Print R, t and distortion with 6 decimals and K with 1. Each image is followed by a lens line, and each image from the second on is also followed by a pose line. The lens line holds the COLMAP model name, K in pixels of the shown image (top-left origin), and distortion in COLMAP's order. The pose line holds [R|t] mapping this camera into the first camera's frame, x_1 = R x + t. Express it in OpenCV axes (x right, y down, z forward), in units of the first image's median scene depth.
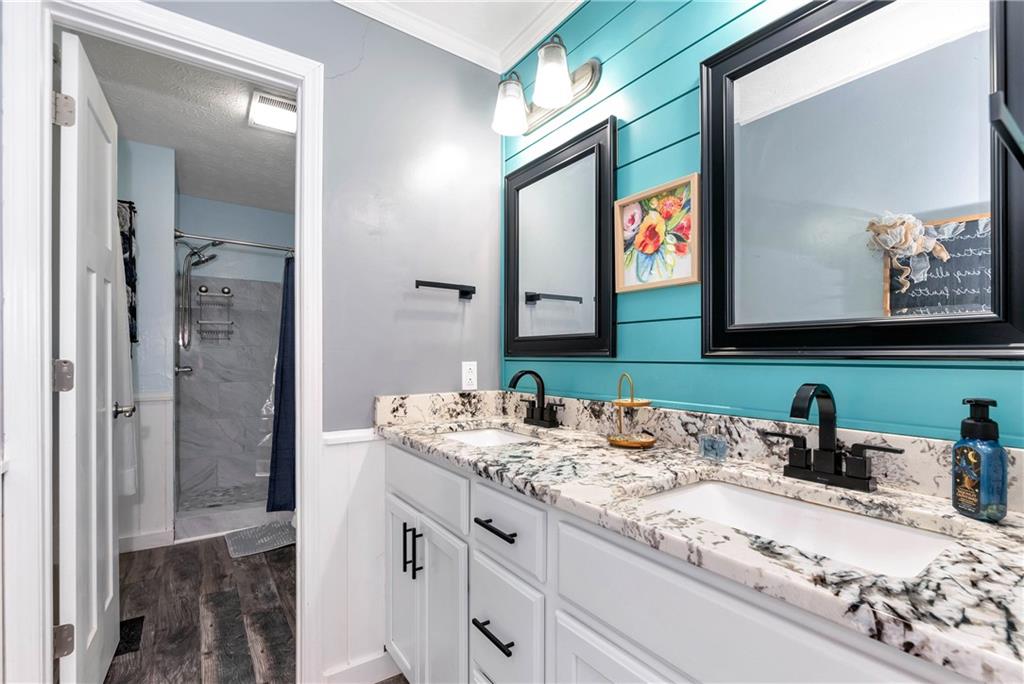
lens RADIAL K [[466.4, 0, 525.6], [0, 466.4, 345.4], [0, 0, 1]] dist [-0.001589, -0.000468]
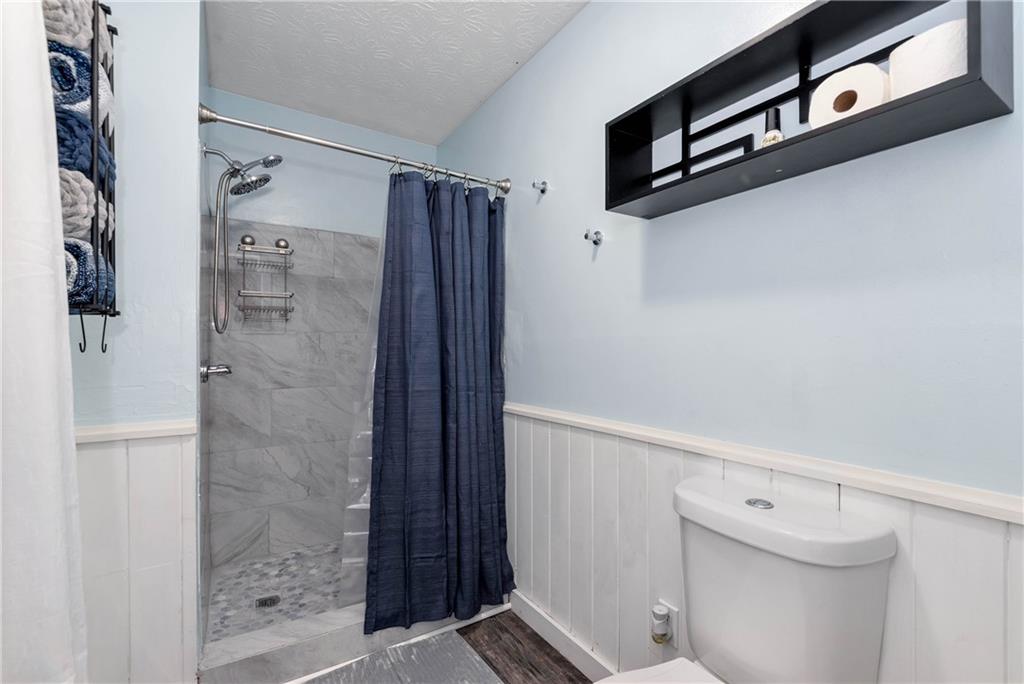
lens RADIAL K [[466.4, 0, 525.6], [0, 466.4, 345.4], [0, 0, 1]] dist [-0.001589, -0.000468]
pose [[0.998655, 0.006596, -0.051418, -0.296700], [-0.006110, 0.999935, 0.009598, 0.012517], [0.051478, -0.009271, 0.998631, 0.407676]]
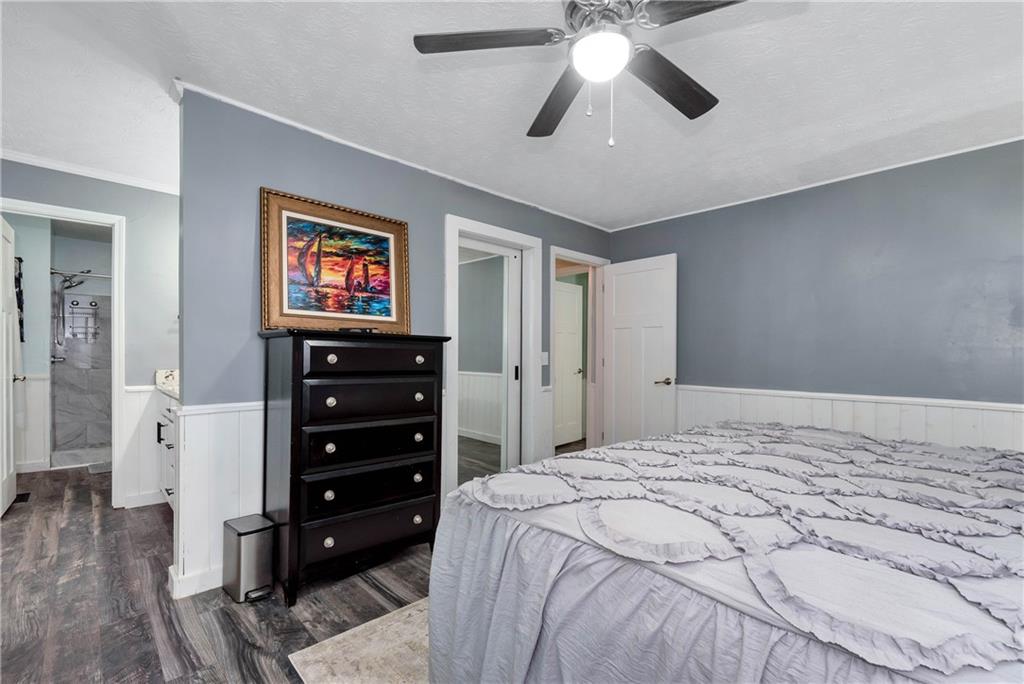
lens RADIAL K [[466.4, 0, 525.6], [0, 466.4, 345.4], [0, 0, 1]] dist [-0.001589, -0.000468]
pose [[0.990029, 0.006094, 0.140729, 0.482620], [-0.007321, 0.999940, 0.008208, -0.014998], [-0.140671, -0.009157, 0.990014, -0.614676]]
